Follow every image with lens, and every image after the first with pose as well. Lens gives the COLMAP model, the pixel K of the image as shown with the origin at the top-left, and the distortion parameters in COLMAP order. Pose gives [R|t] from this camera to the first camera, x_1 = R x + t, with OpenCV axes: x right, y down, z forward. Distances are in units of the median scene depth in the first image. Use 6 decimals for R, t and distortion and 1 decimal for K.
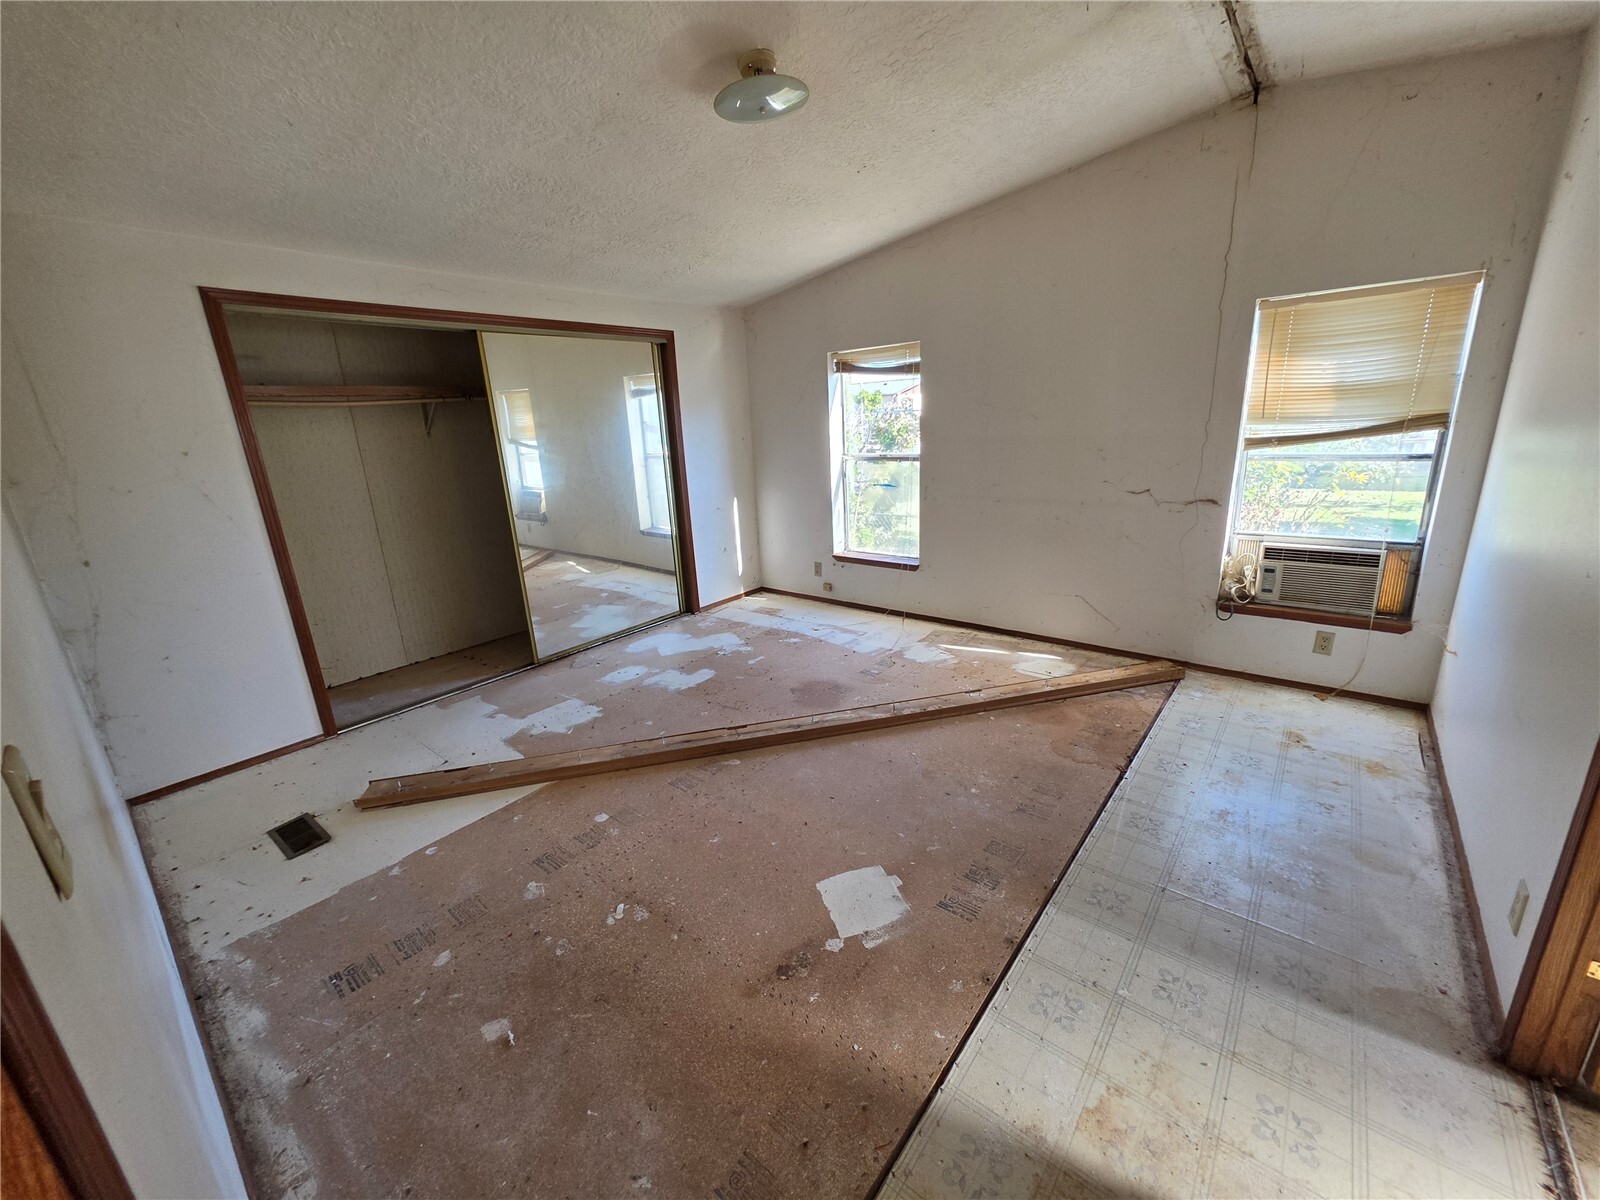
lens RADIAL K [[639.6, 0, 796.7], [0, 639.6, 597.9], [0, 0, 1]] dist [-0.003689, 0.001485]
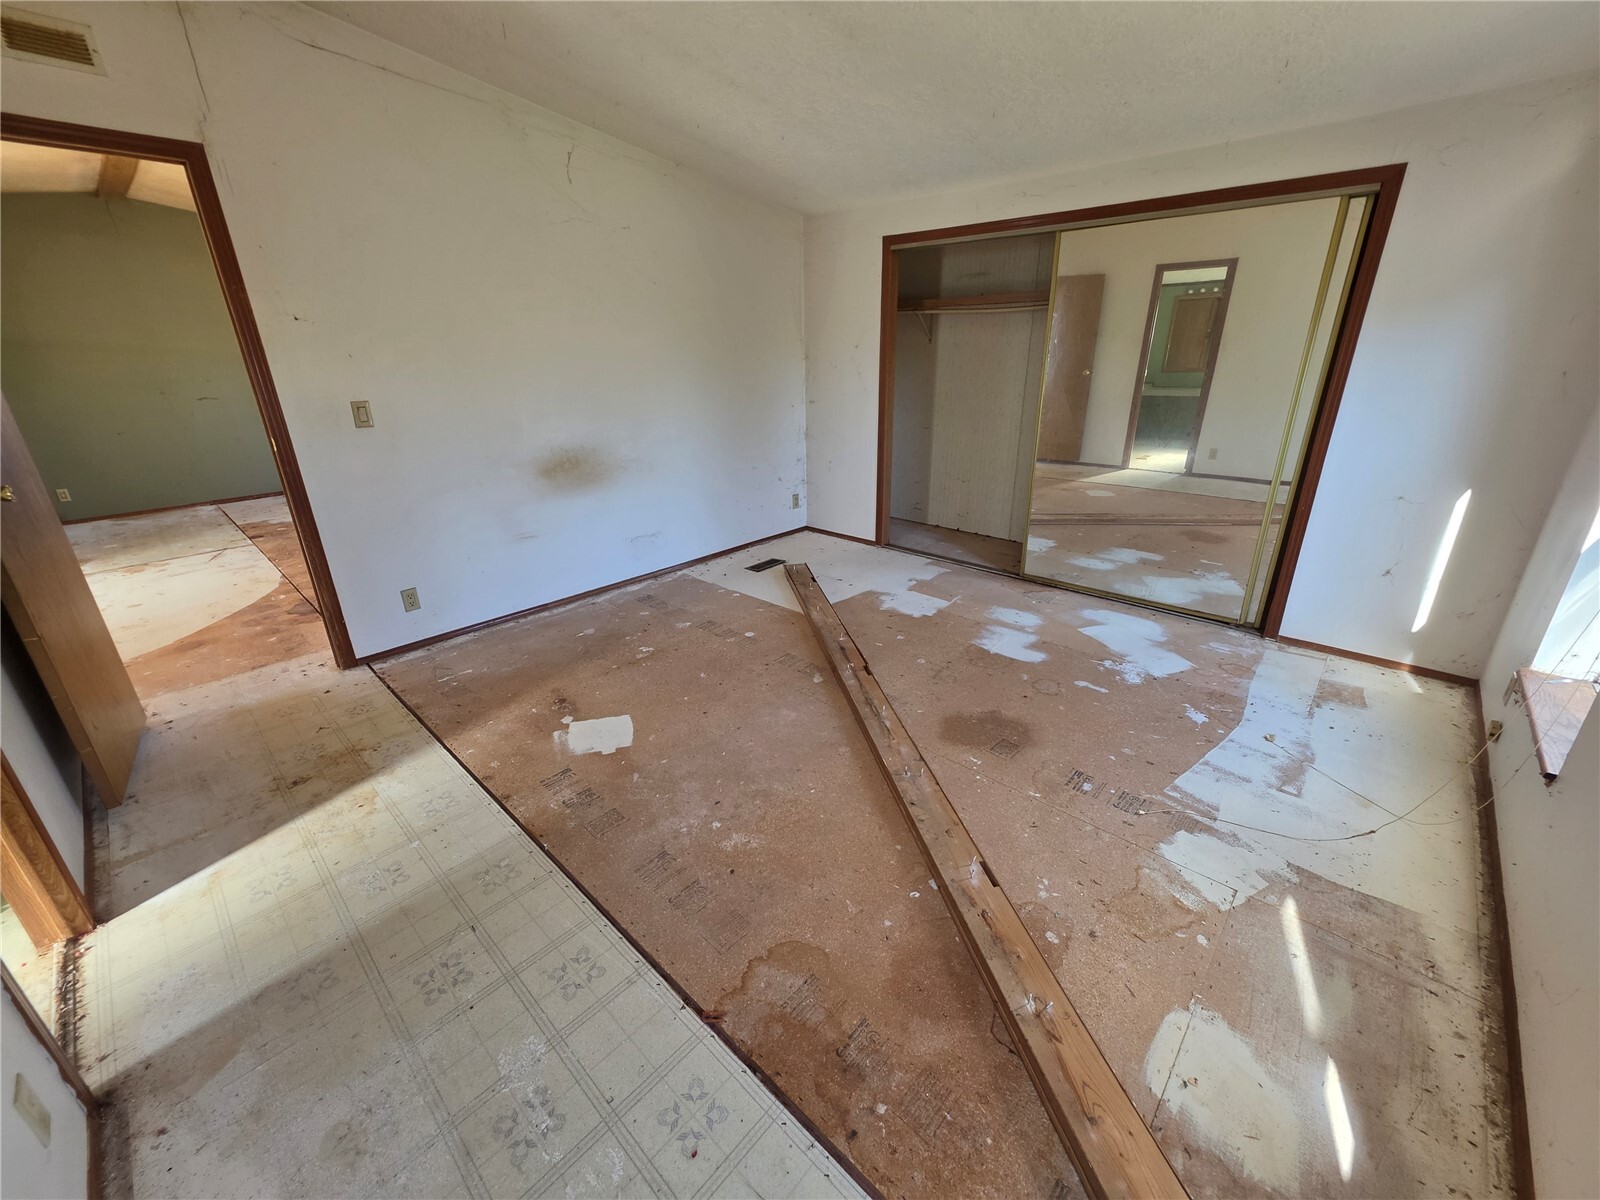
lens RADIAL K [[639.6, 0, 798.9], [0, 639.6, 599.2], [0, 0, 1]] dist [-0.003689, 0.001485]
pose [[-0.062348, 0.413155, -0.908524, 0.625078], [-0.256092, 0.873196, 0.414664, -0.221761], [0.964640, 0.258519, 0.051364, 0.687639]]
